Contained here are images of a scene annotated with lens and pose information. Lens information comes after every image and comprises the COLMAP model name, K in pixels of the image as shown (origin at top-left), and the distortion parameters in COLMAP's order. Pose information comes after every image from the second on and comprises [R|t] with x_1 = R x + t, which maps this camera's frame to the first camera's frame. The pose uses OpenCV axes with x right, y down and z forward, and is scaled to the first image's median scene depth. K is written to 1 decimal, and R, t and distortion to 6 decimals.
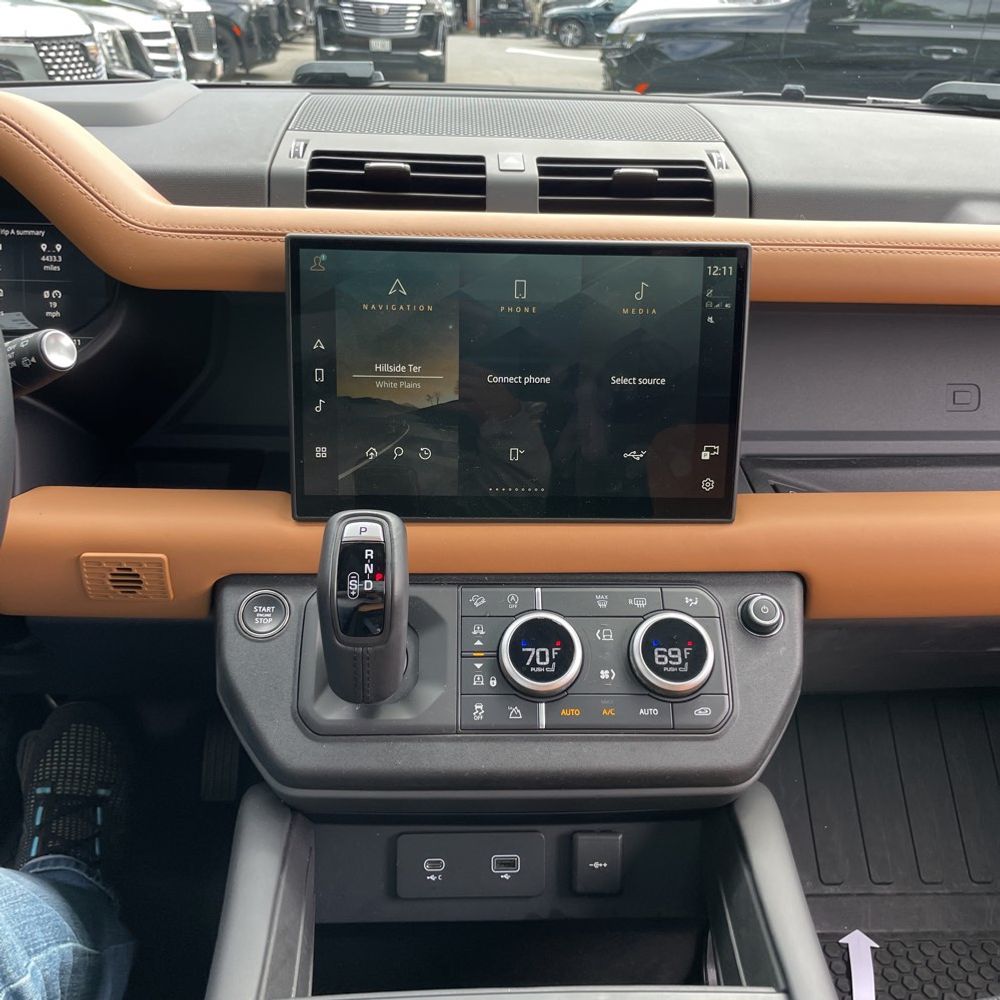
lens RADIAL K [[993.1, 0, 501.0], [0, 993.1, 502.3], [0, 0, 1]] dist [0.155283, -0.266382]
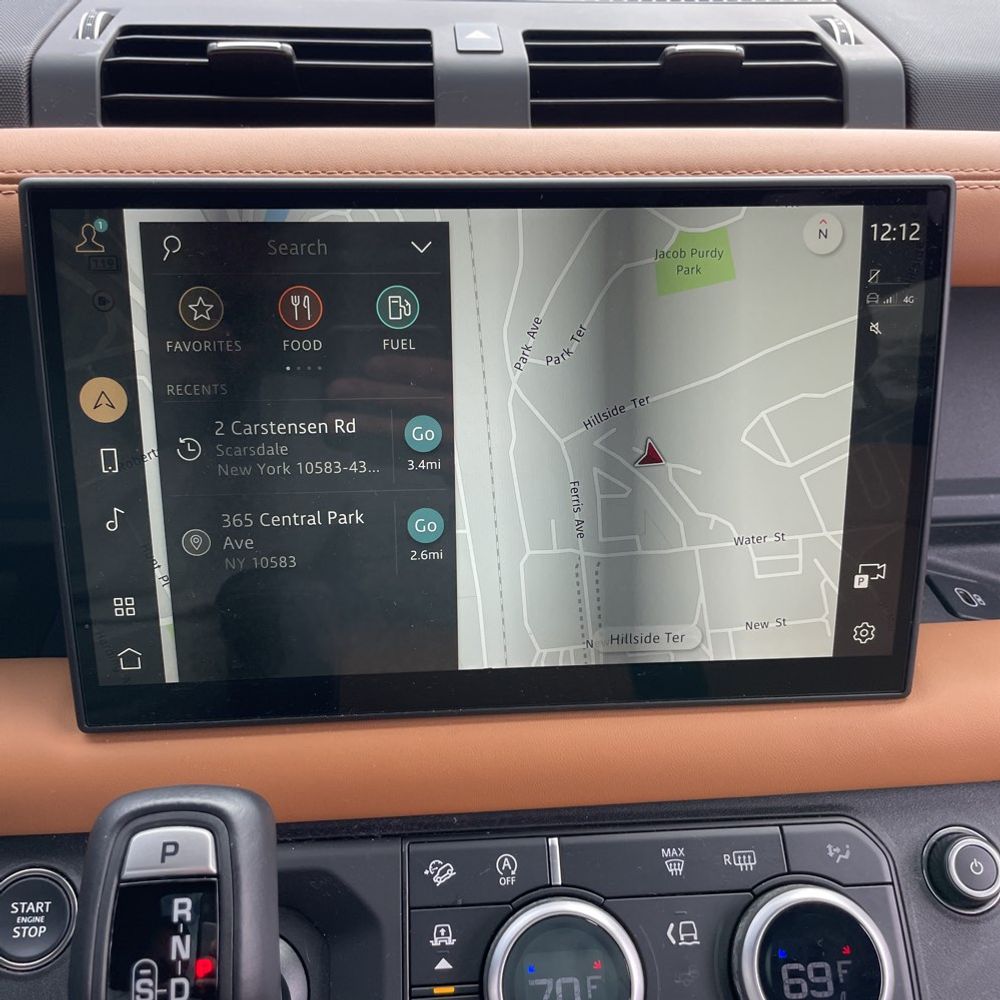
lens RADIAL K [[1004.7, 0, 500.0], [0, 1004.7, 500.0], [0, 0, 1]] dist [0.082608, -0.107736]
pose [[0.999339, -0.030234, 0.020179, 0.003412], [0.029085, 0.998063, 0.054990, -0.125579], [-0.021803, -0.054367, 0.998283, 0.470504]]
